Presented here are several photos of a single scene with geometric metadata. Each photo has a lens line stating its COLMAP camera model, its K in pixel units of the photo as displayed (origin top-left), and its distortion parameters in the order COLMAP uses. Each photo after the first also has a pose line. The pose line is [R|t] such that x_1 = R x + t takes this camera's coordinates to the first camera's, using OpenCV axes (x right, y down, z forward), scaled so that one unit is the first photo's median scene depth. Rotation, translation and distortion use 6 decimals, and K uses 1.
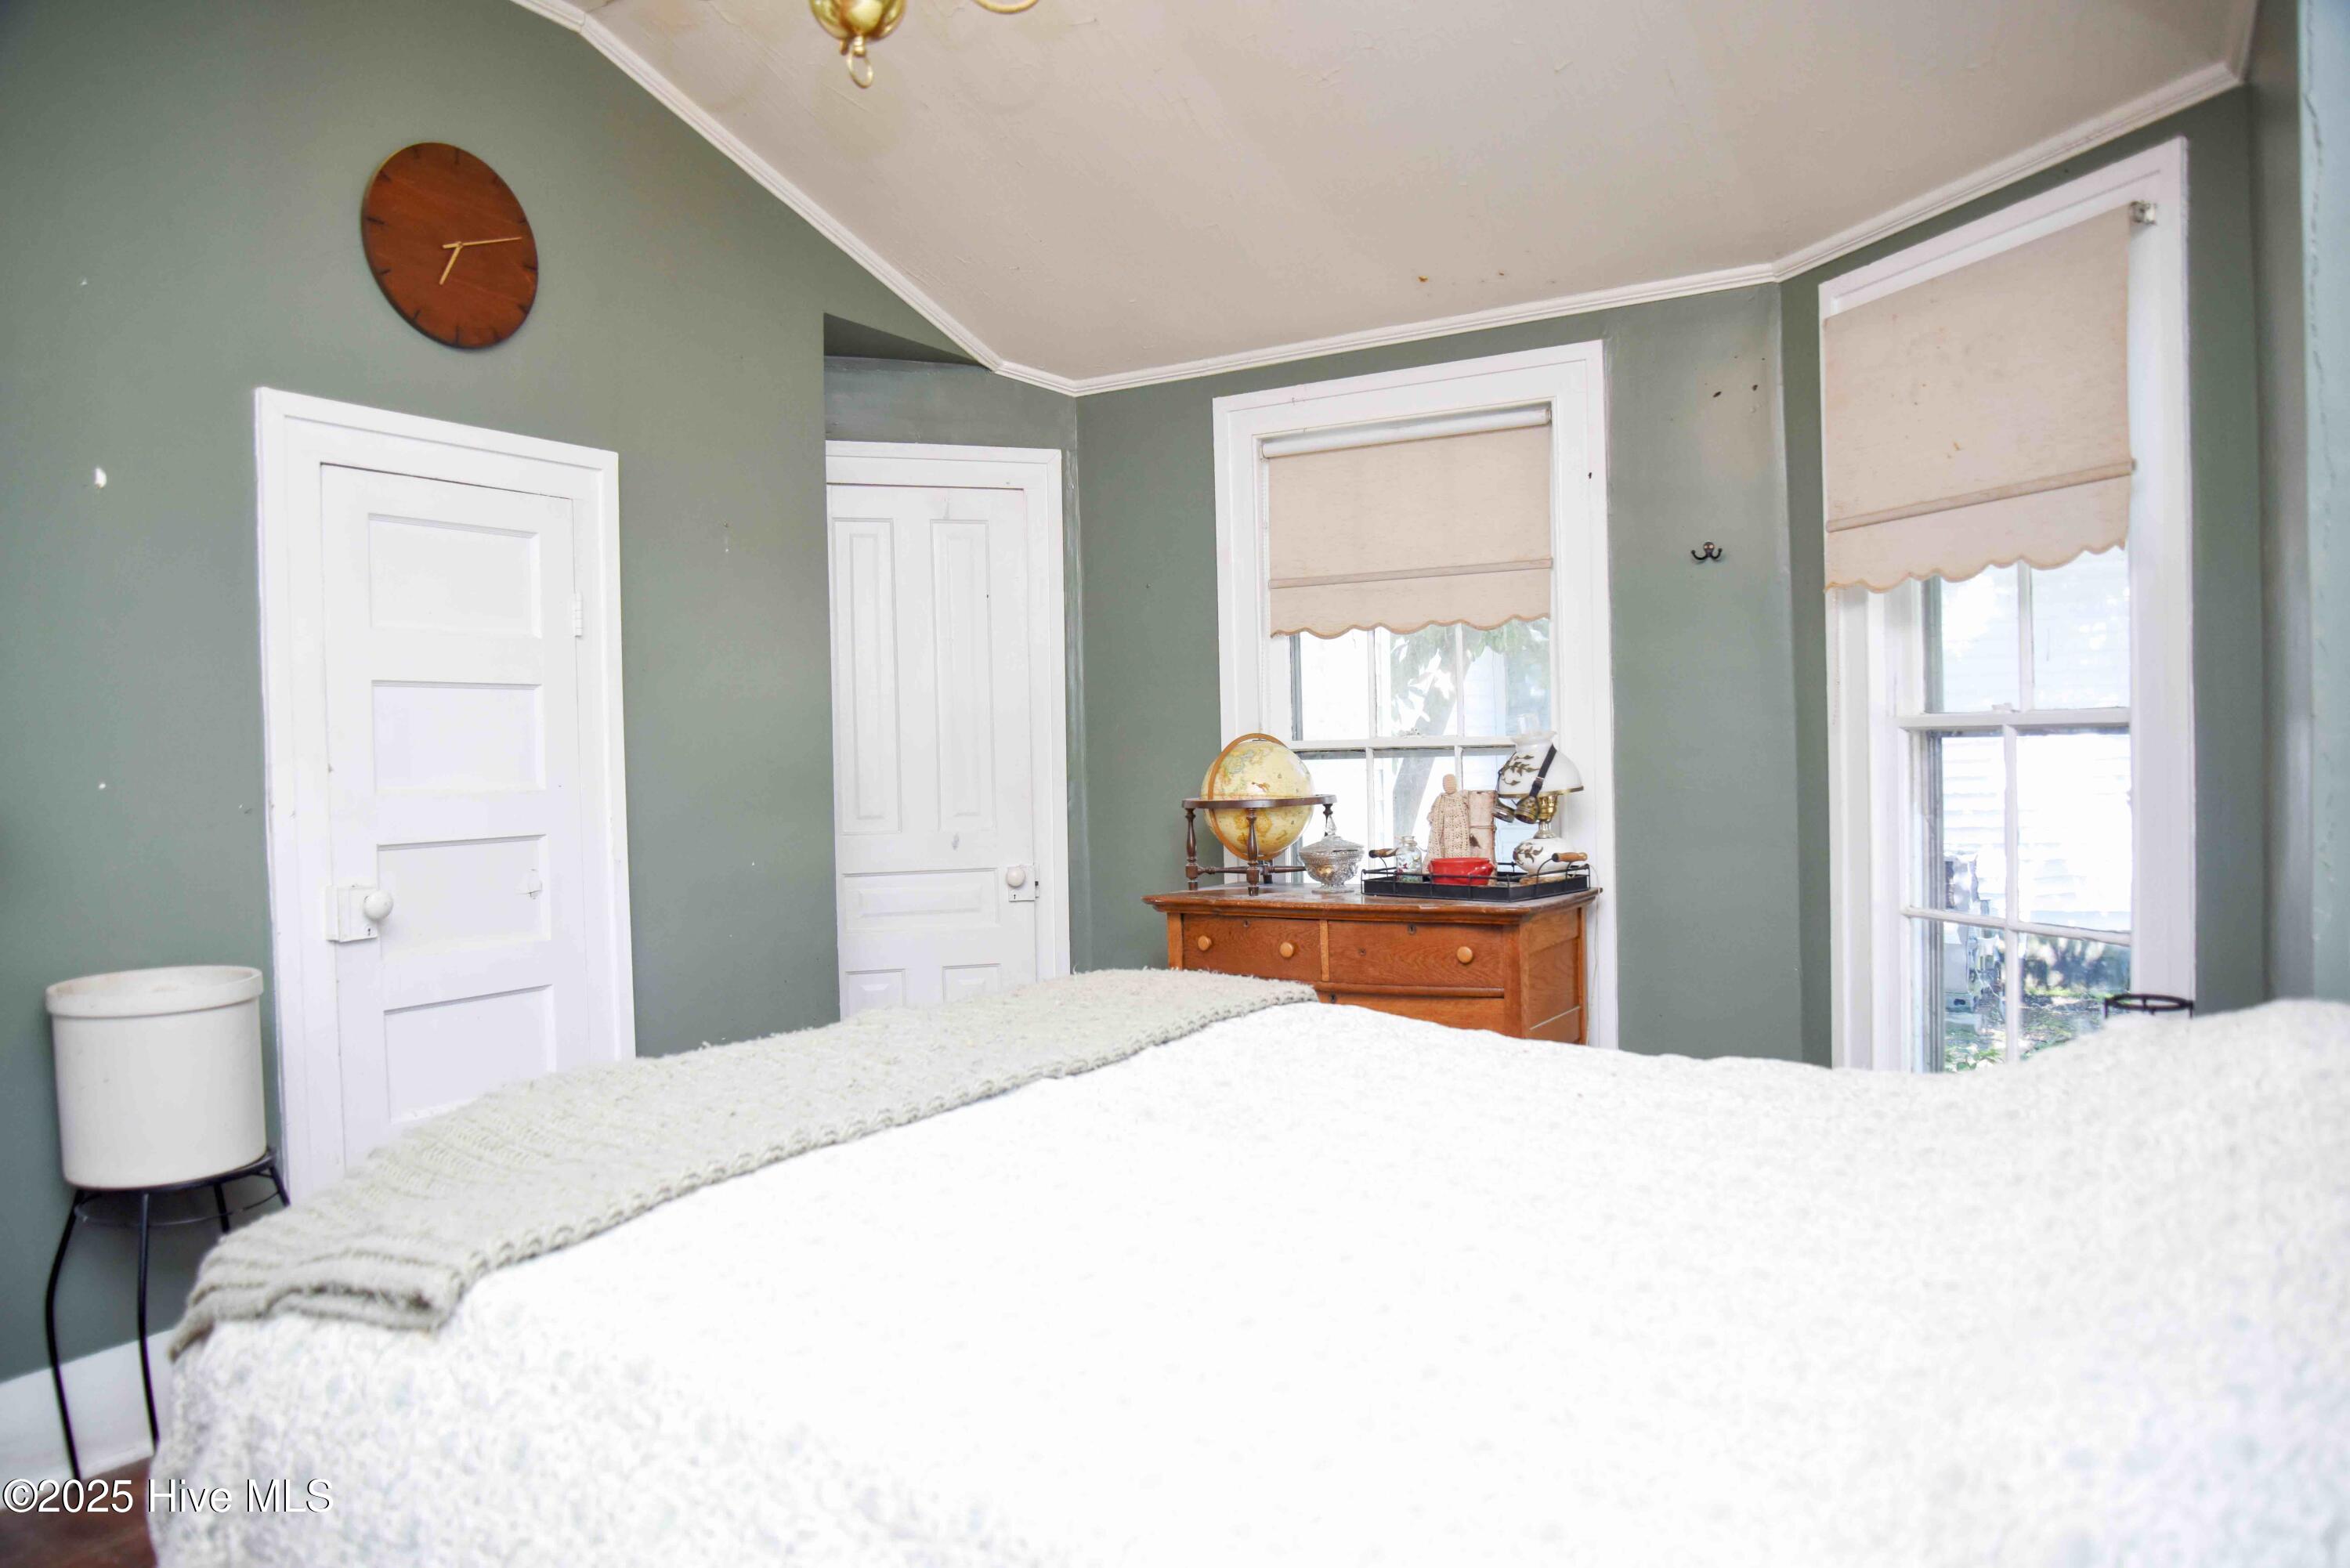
lens RADIAL K [[1644.1, 0, 1175.0], [0, 1644.1, 784.0], [0, 0, 1]] dist [-0.036524, 0.001097]
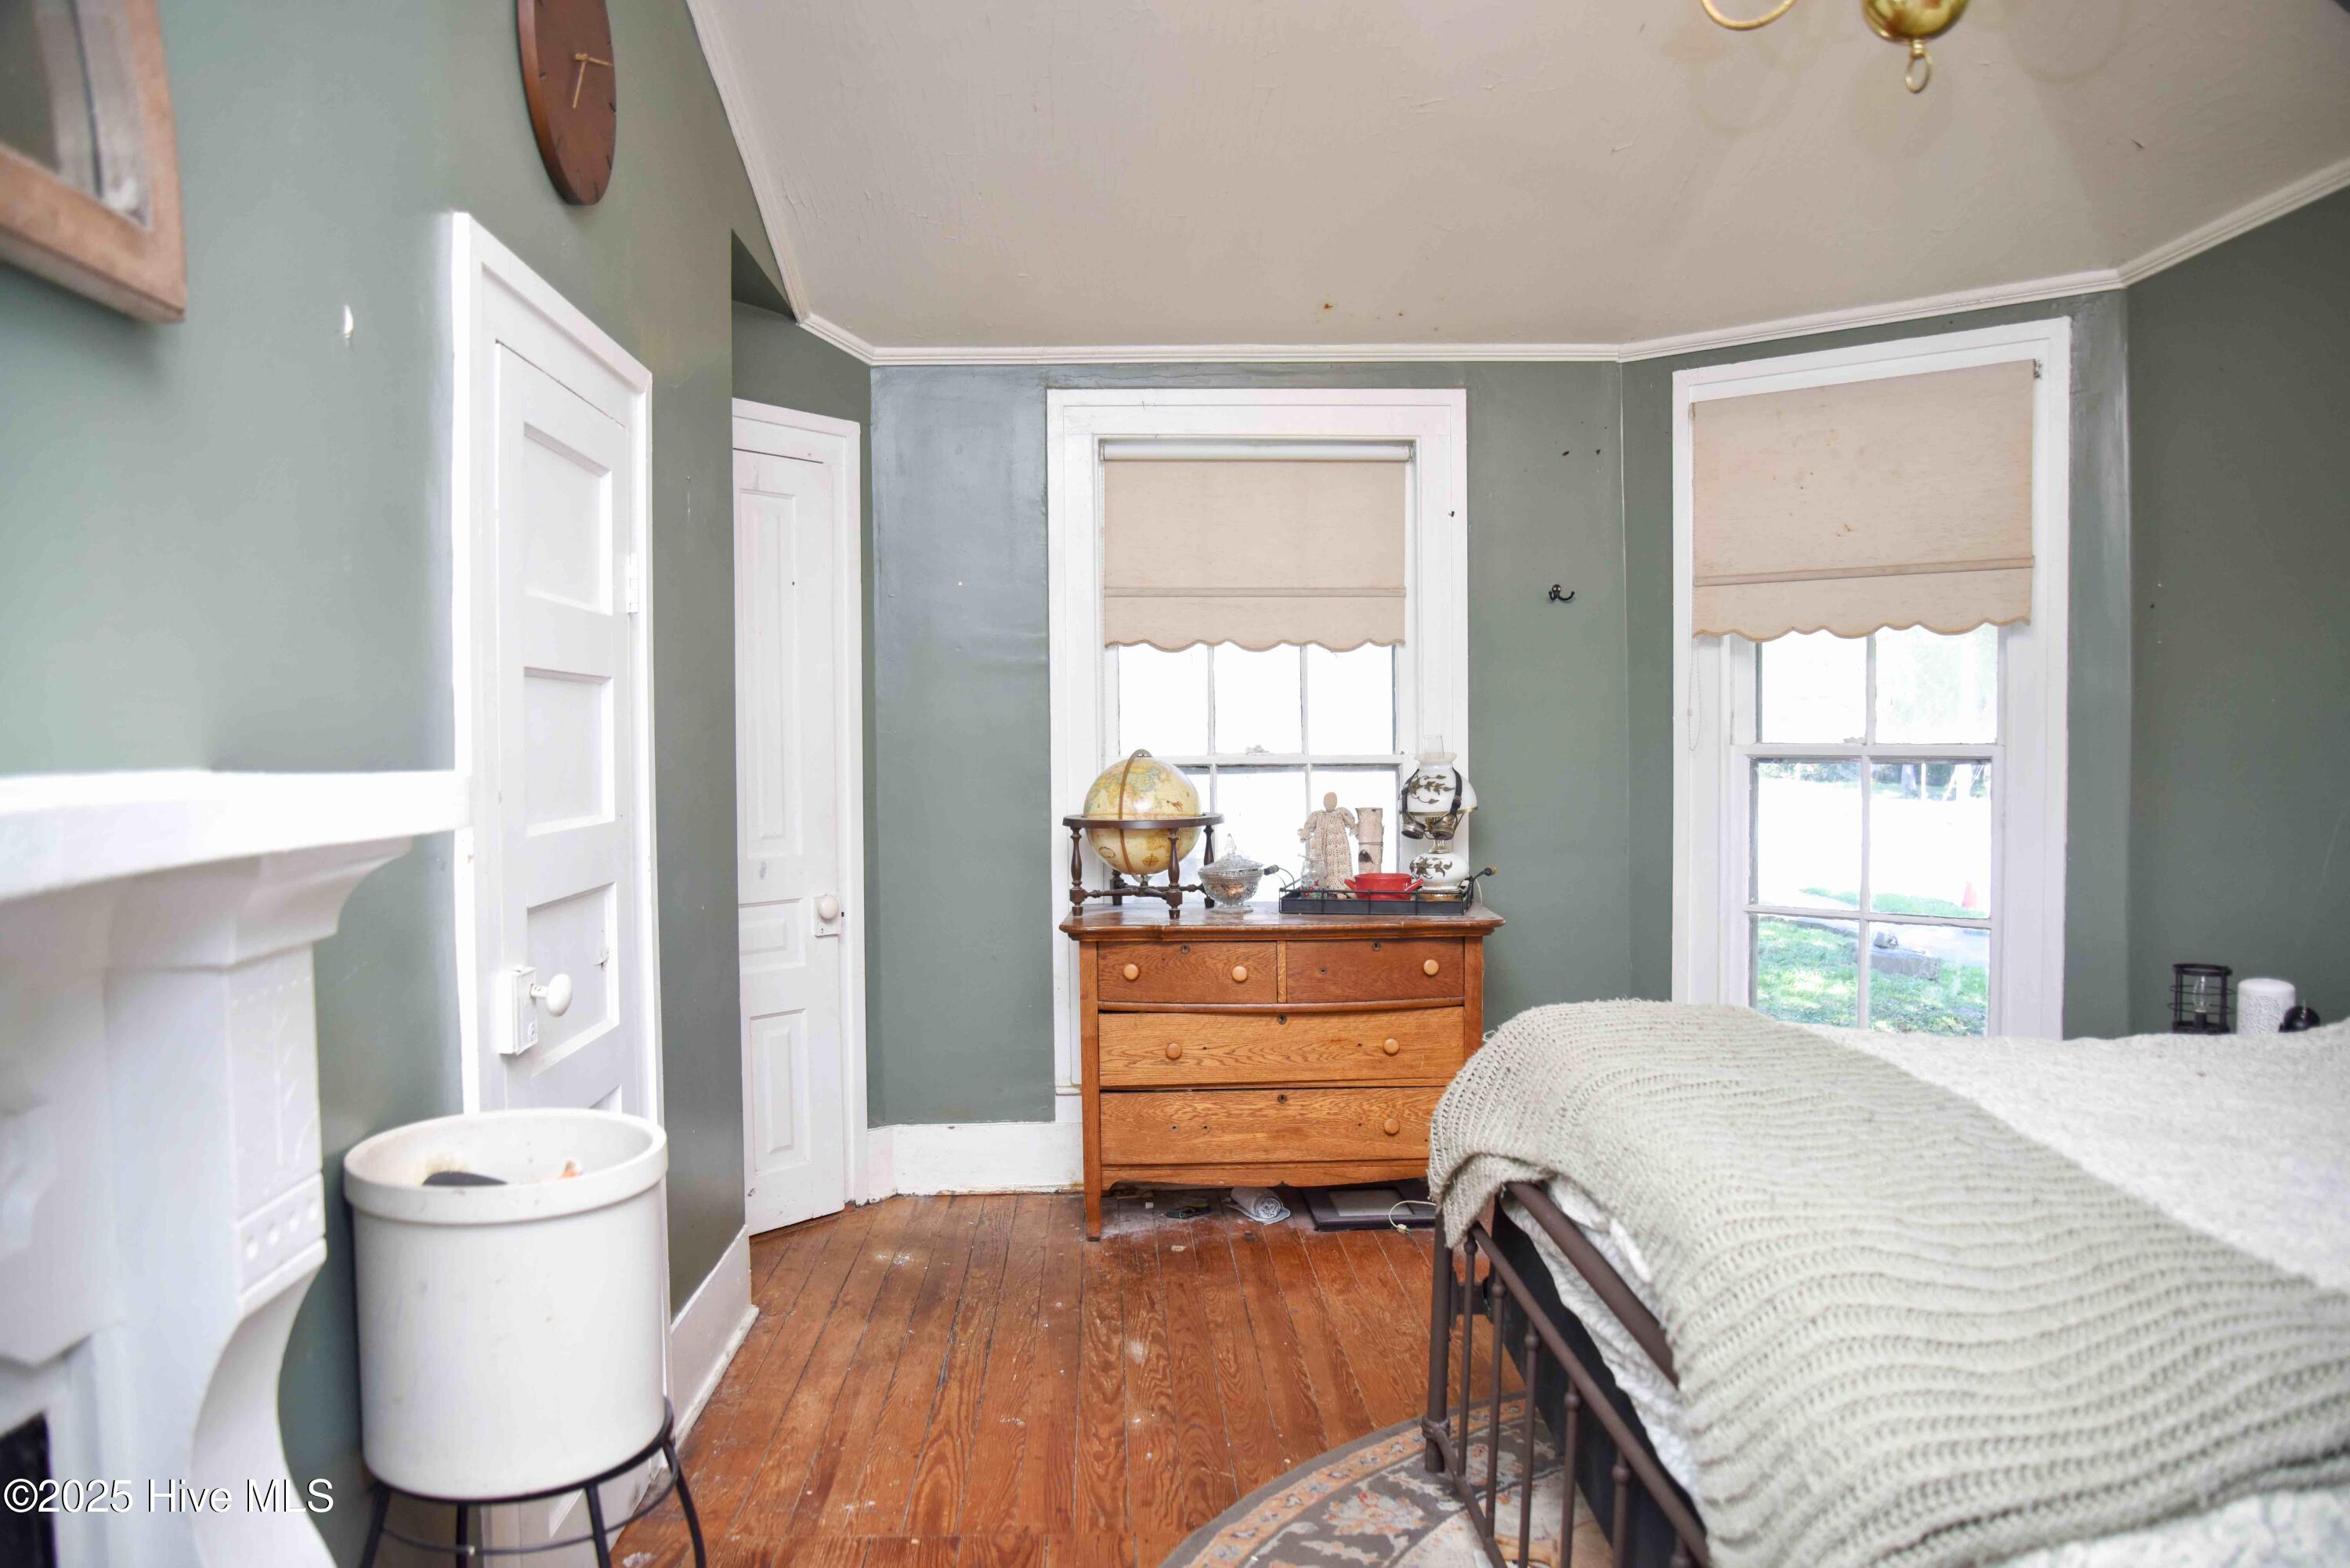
lens RADIAL K [[1681.7, 0, 1175.0], [0, 1681.7, 784.0], [0, 0, 1]] dist [-0.050503, -0.001852]
pose [[0.836887, 0.000889, 0.547375, -0.498436], [-0.001245, 0.999999, 0.000279, -0.011378], [-0.547374, -0.000915, 0.836888, 0.180549]]
